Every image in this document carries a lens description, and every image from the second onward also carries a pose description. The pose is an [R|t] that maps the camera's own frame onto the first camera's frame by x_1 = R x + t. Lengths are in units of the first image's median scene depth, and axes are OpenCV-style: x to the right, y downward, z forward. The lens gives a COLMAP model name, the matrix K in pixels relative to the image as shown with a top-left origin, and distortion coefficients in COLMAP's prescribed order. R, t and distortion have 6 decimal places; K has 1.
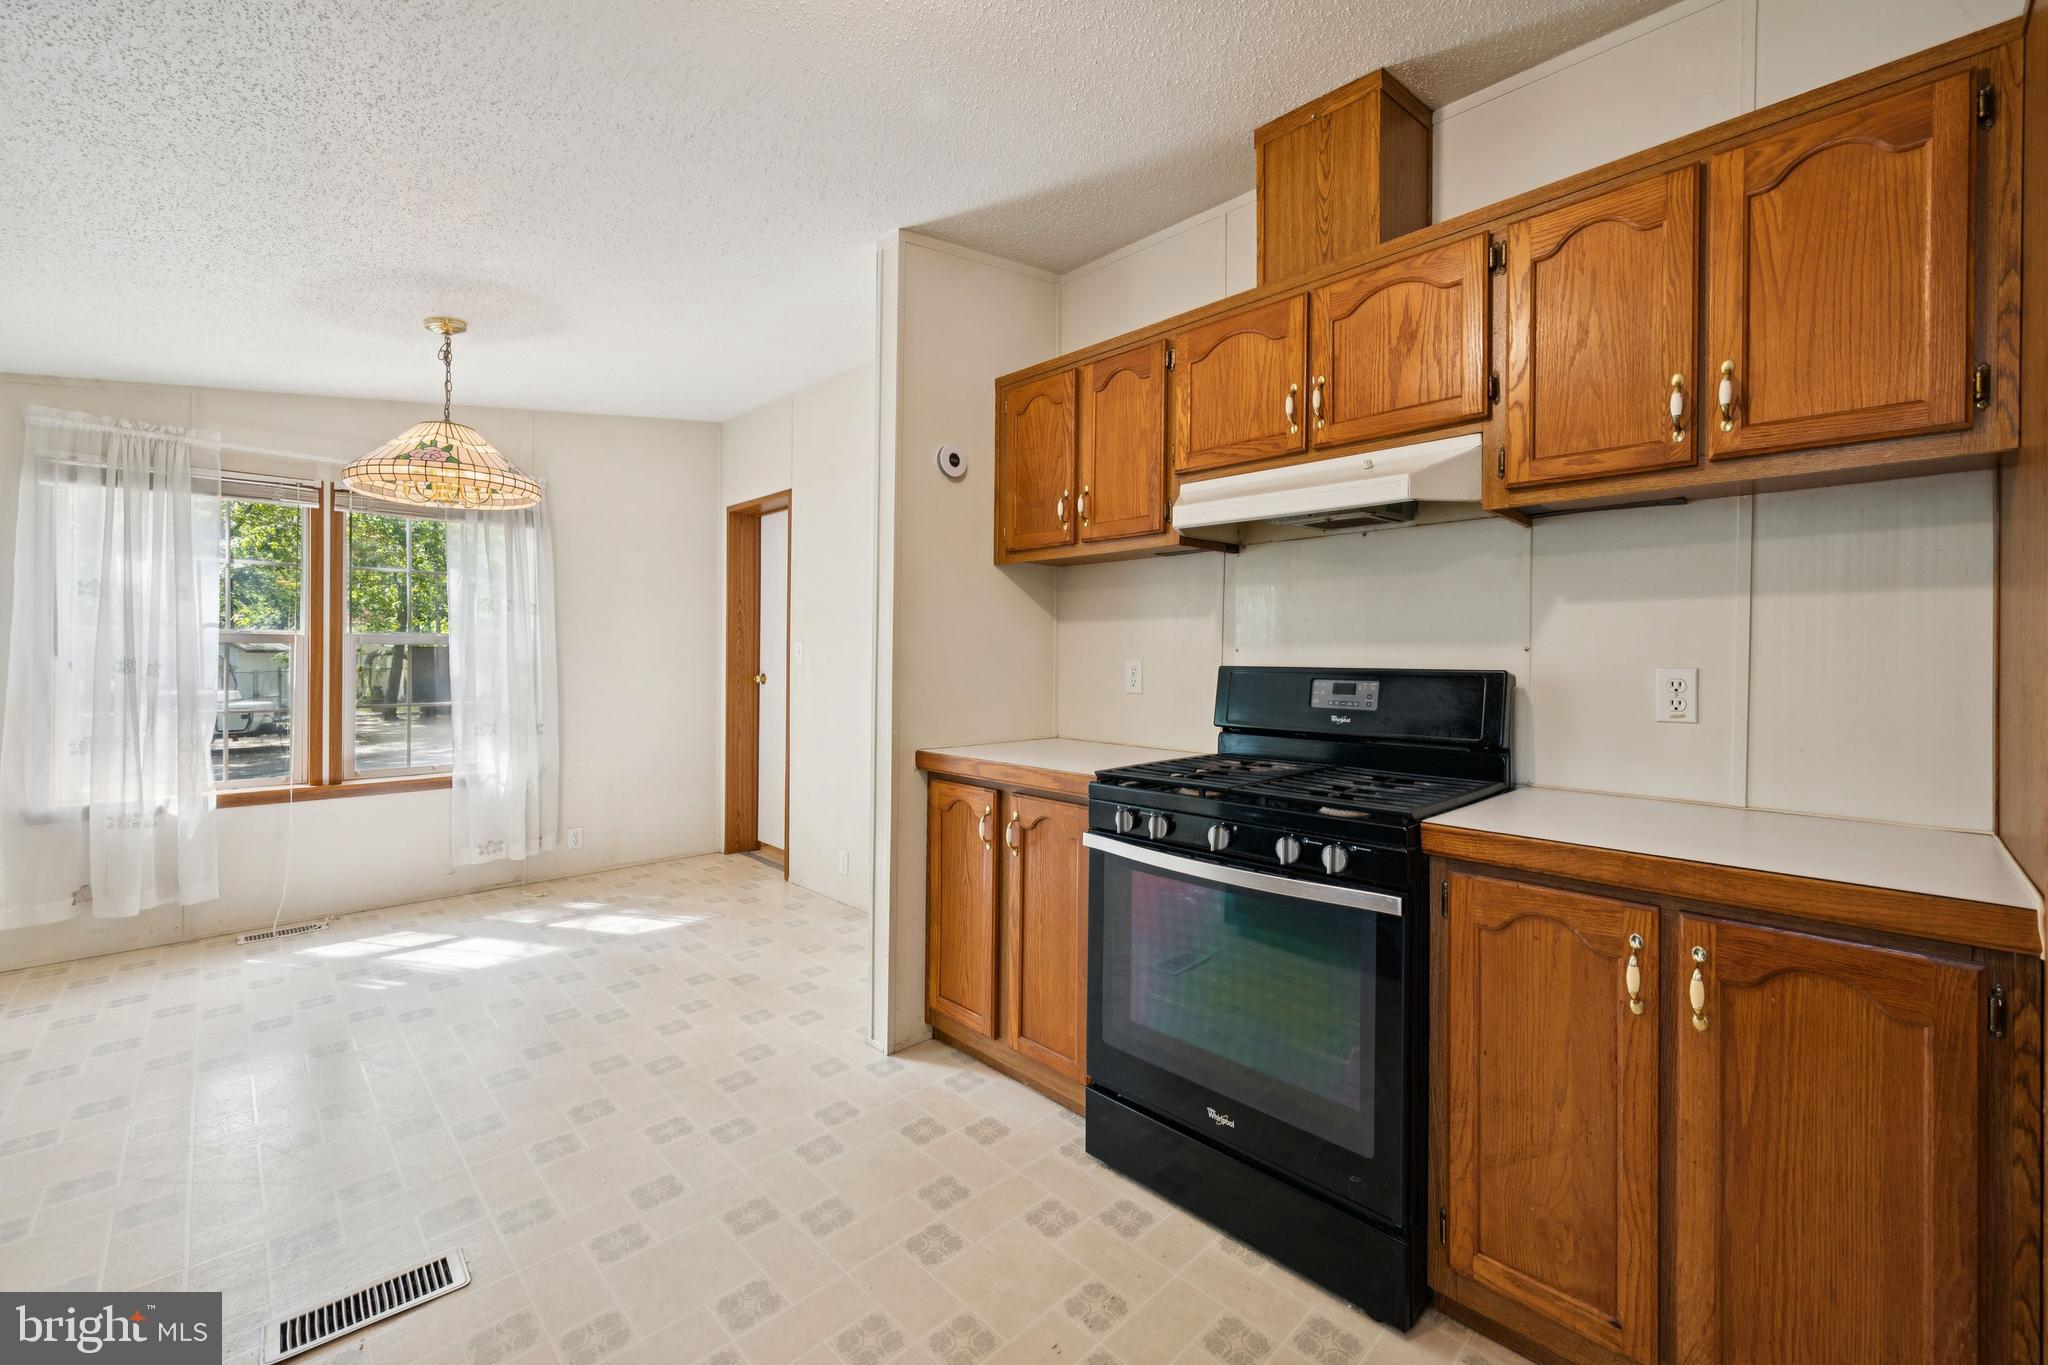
lens RADIAL K [[827.5, 0, 1023.5], [0, 827.5, 653.6], [0, 0, 1]] dist [0.005041, -0.000499]
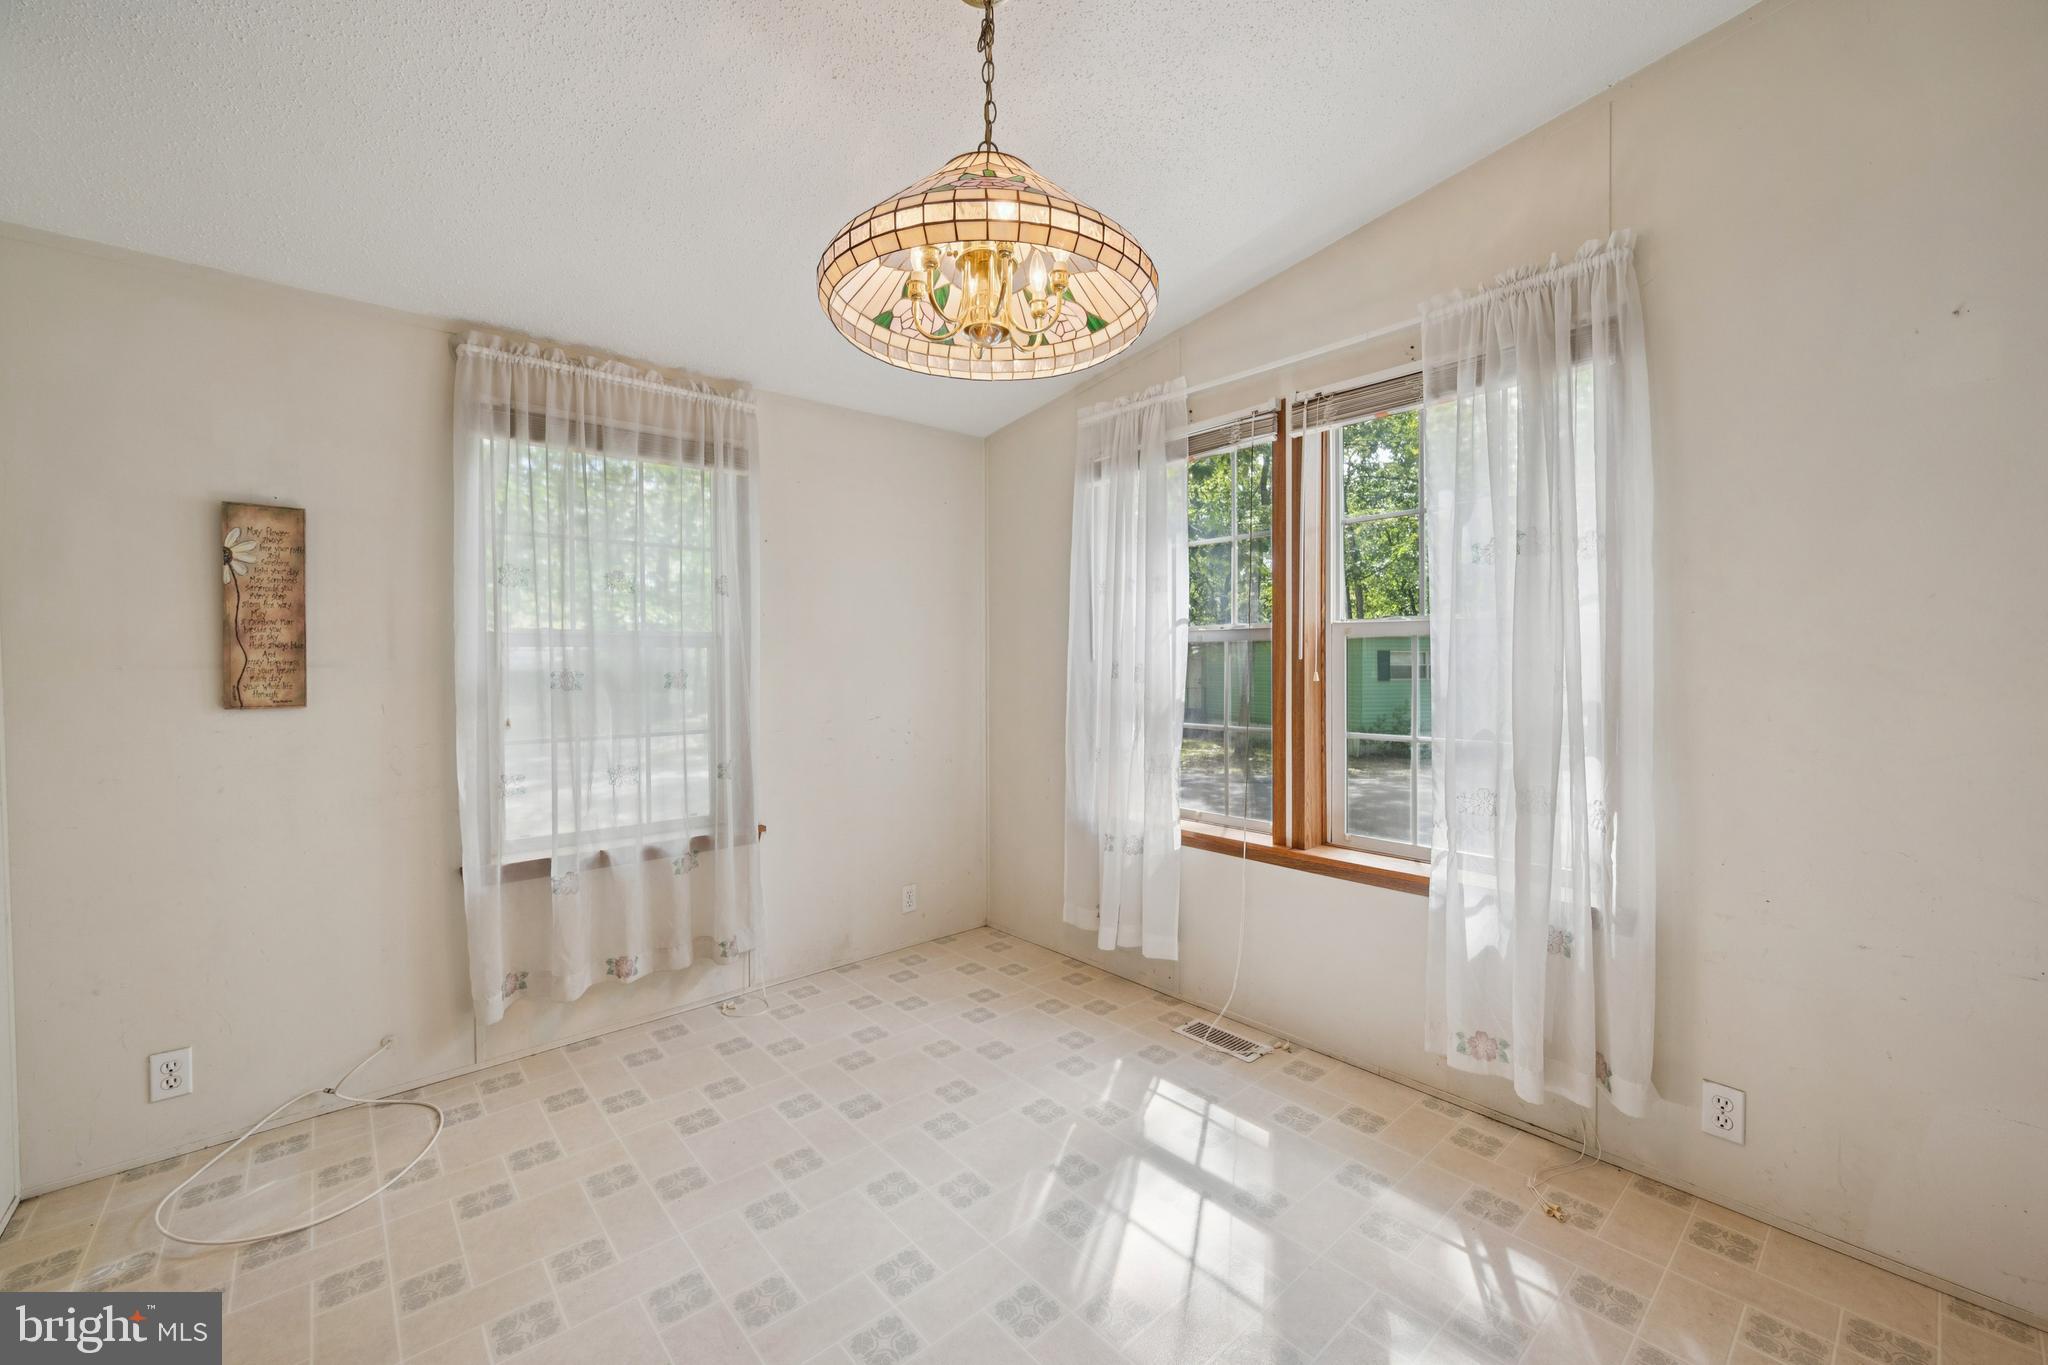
lens RADIAL K [[827.5, 0, 1042.2], [0, 827.5, 673.1], [0, 0, 1]] dist [0.005041, -0.000499]
pose [[-0.023640, 0.012633, -0.999641, -0.180113], [0.005477, 0.999907, 0.012507, 0.007018], [0.999706, -0.005180, -0.023707, 0.921947]]
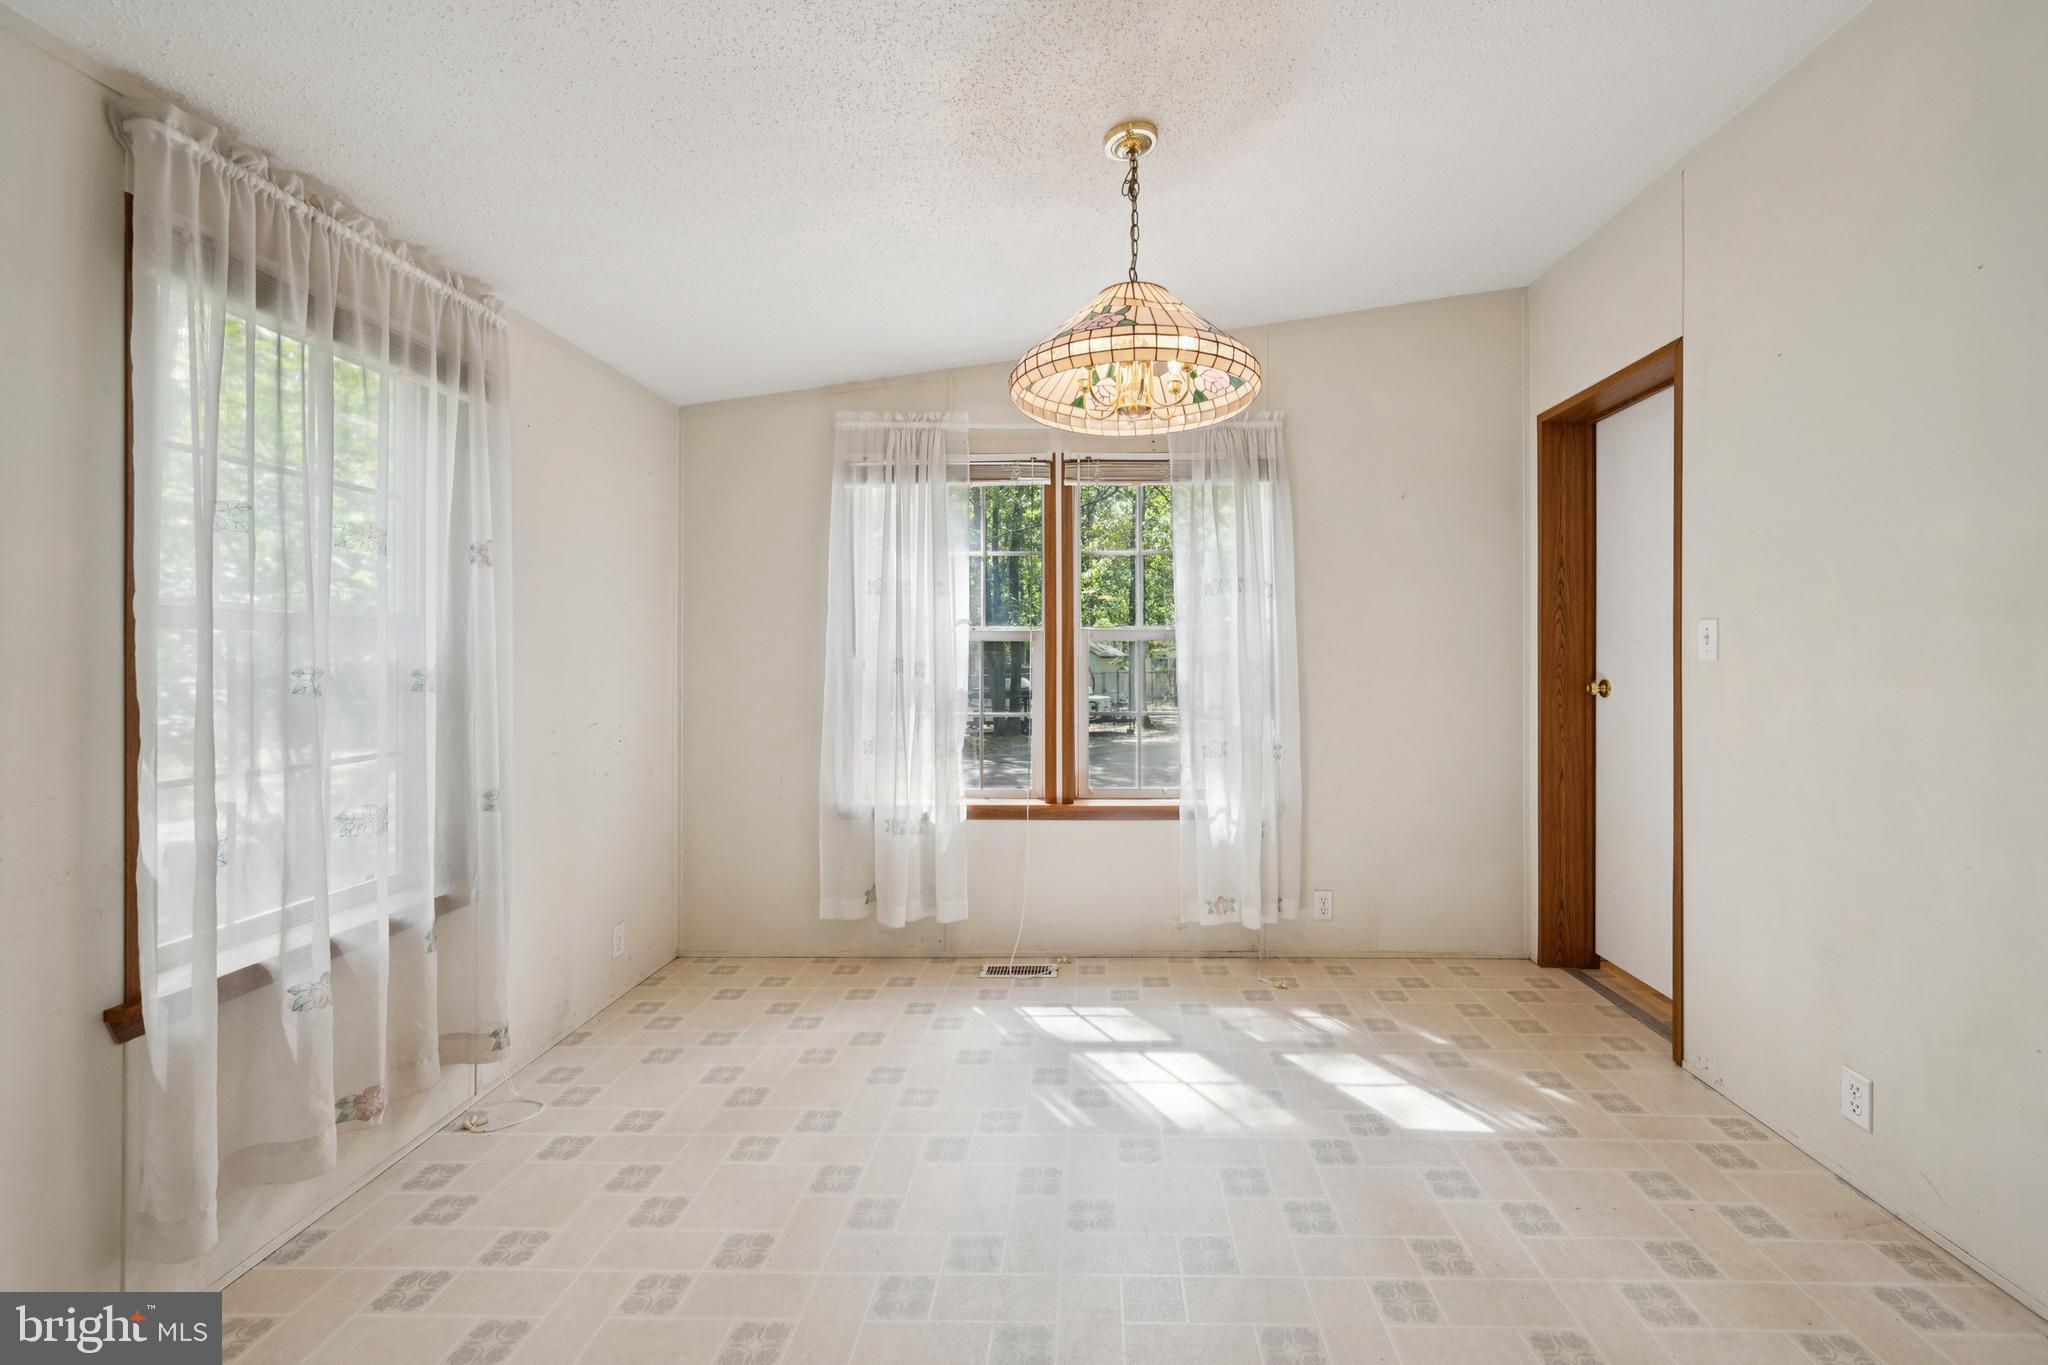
lens RADIAL K [[827.5, 0, 1099.9], [0, 827.5, 658.3], [0, 0, 1]] dist [0.005041, -0.000499]
pose [[0.721328, -0.007241, -0.692556, -0.238211], [0.007054, 0.999970, -0.003109, 0.011156], [0.692557, -0.002642, 0.721358, 0.459125]]
